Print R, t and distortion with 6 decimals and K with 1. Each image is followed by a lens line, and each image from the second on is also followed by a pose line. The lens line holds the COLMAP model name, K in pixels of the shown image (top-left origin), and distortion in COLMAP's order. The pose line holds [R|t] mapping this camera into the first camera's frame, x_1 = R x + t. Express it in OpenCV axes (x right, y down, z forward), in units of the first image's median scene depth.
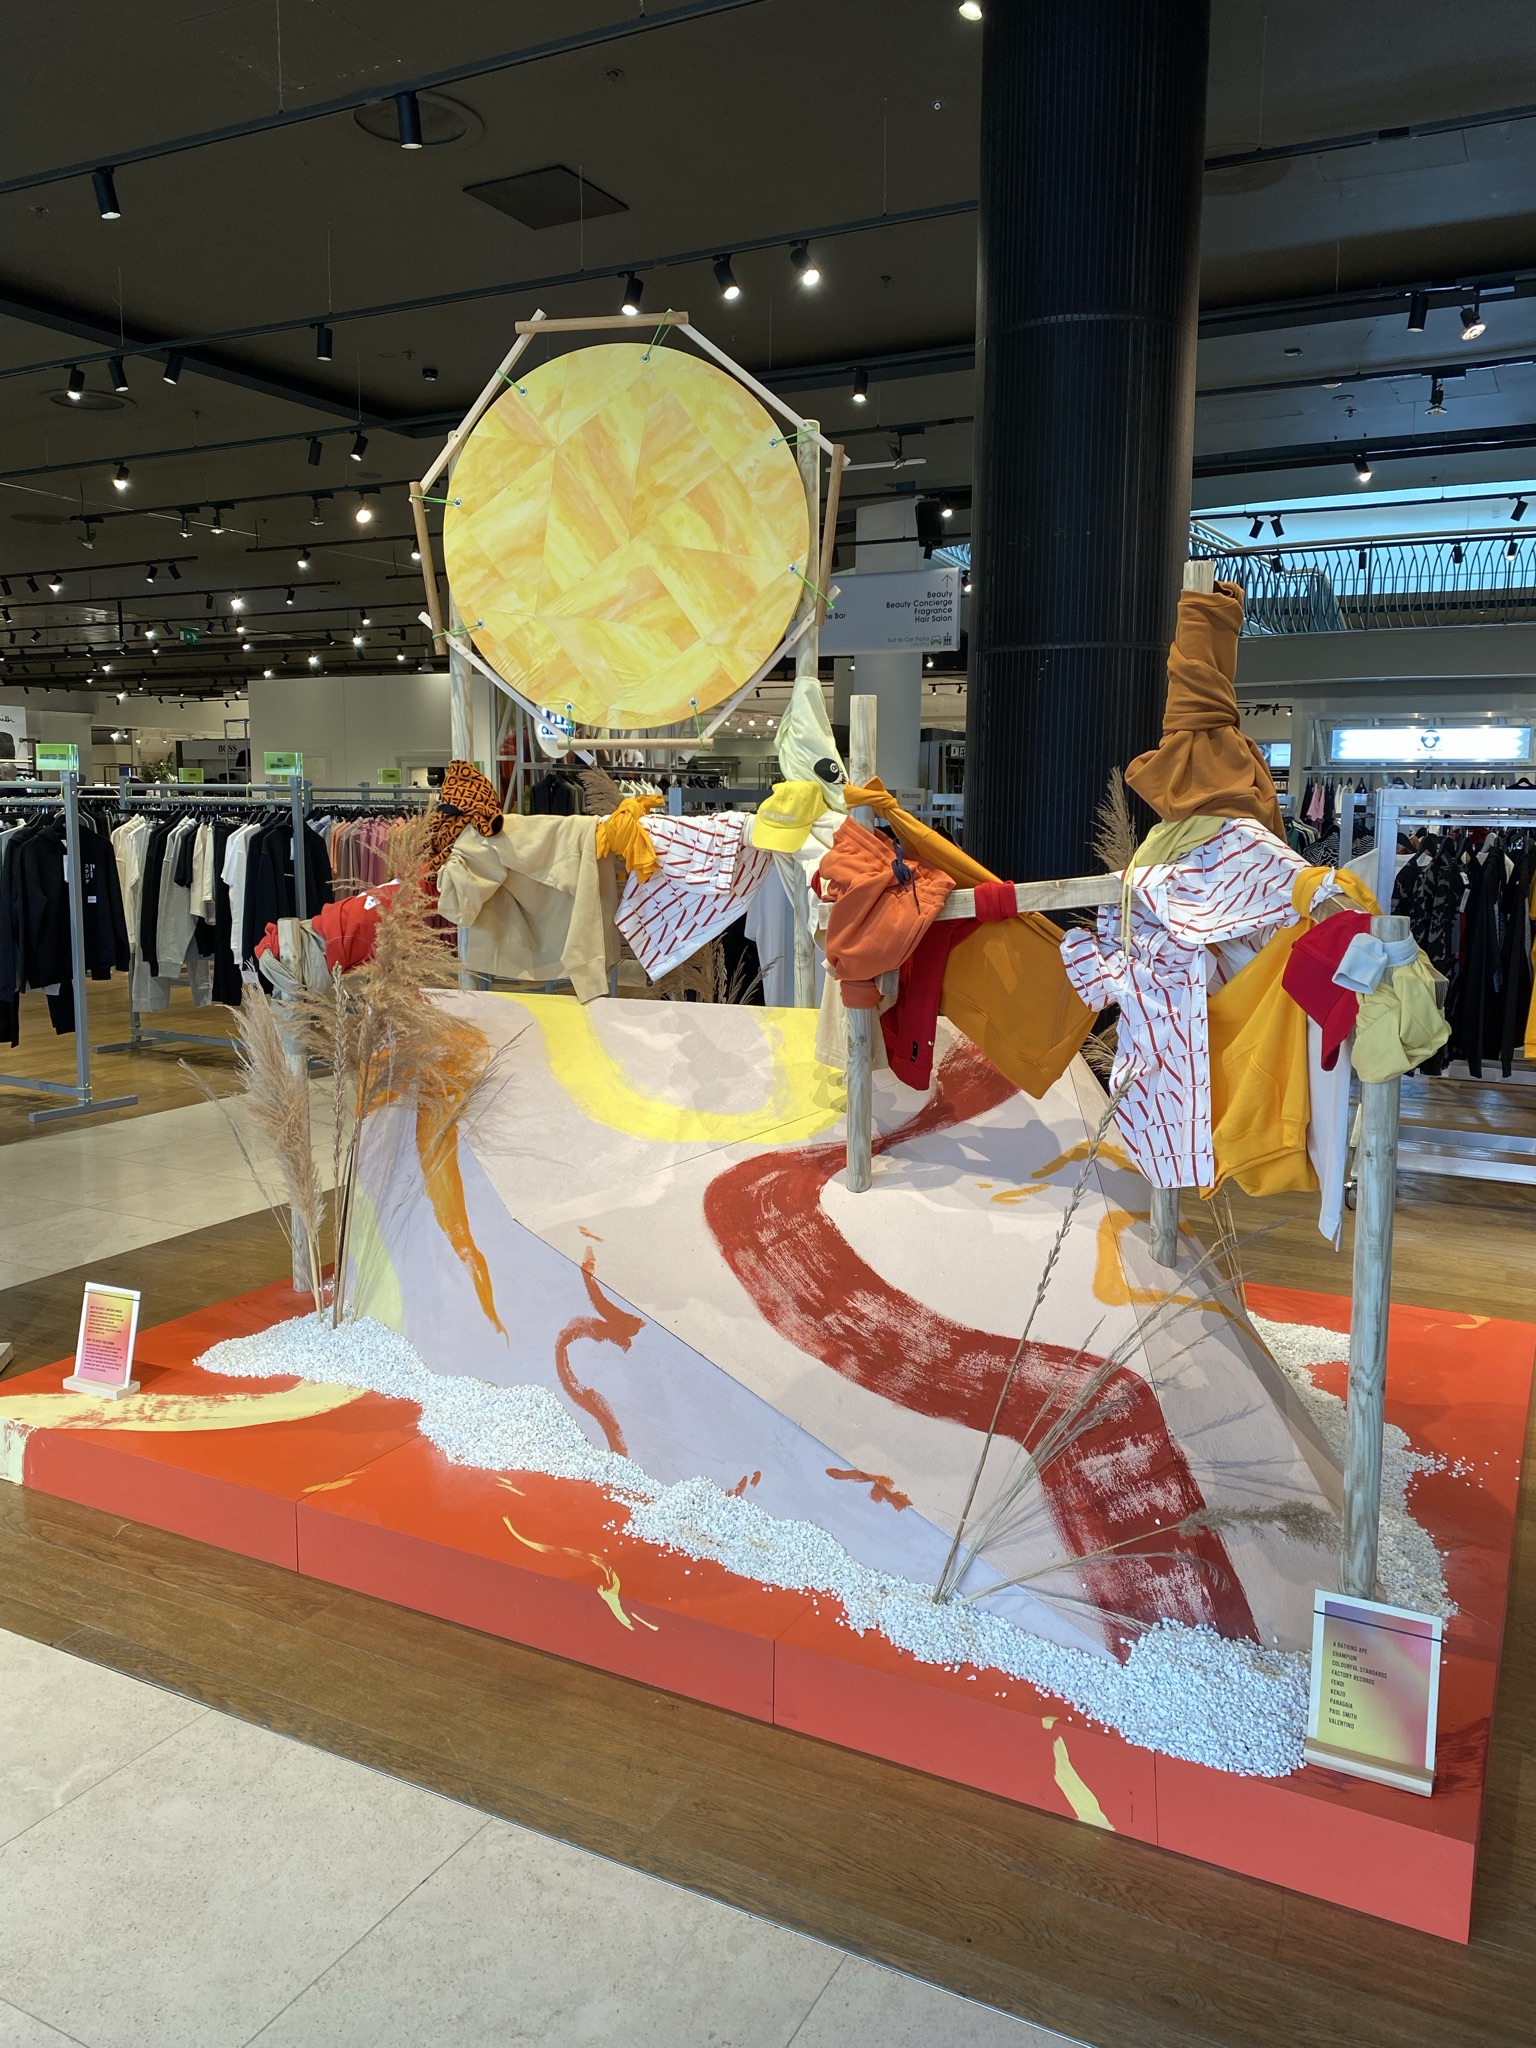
lens RADIAL K [[1573.9, 0, 768.0], [0, 1573.9, 1024.0], [0, 0, 1]] dist [0.110143, -0.346246]
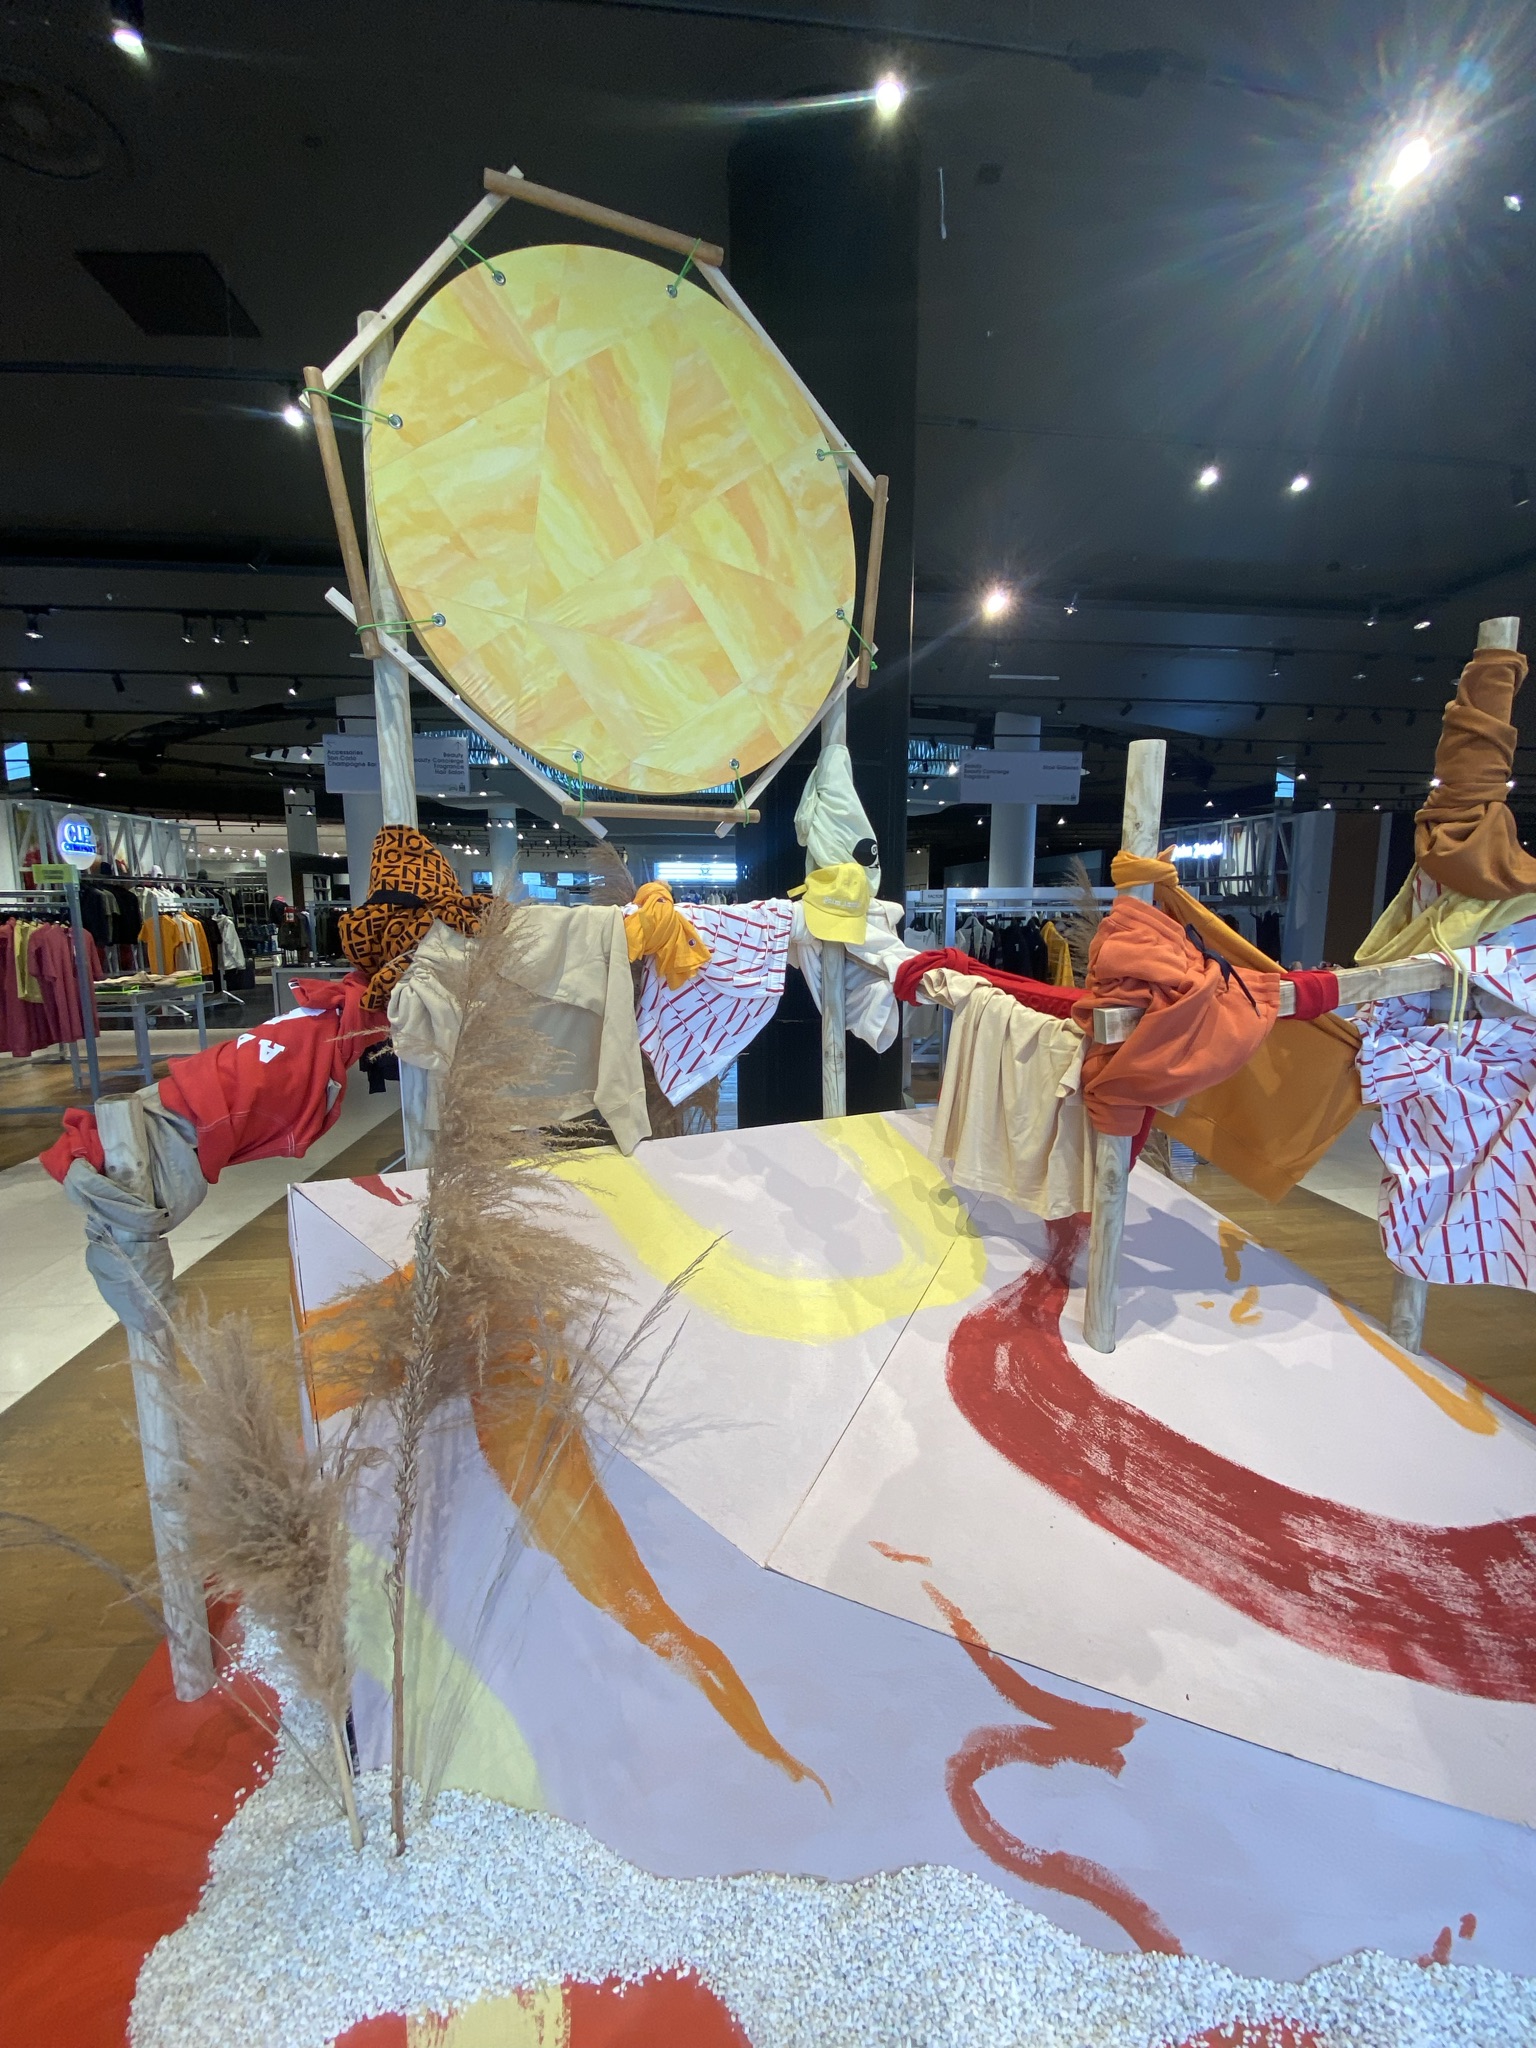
lens RADIAL K [[833.2, 0, 768.0], [0, 833.2, 1024.0], [0, 0, 1]] dist [0.020474, -0.024563]
pose [[0.821208, -0.089305, 0.563598, -0.287433], [0.087531, 0.995703, 0.030235, -0.083533], [-0.563876, 0.024503, 0.825496, 0.650500]]
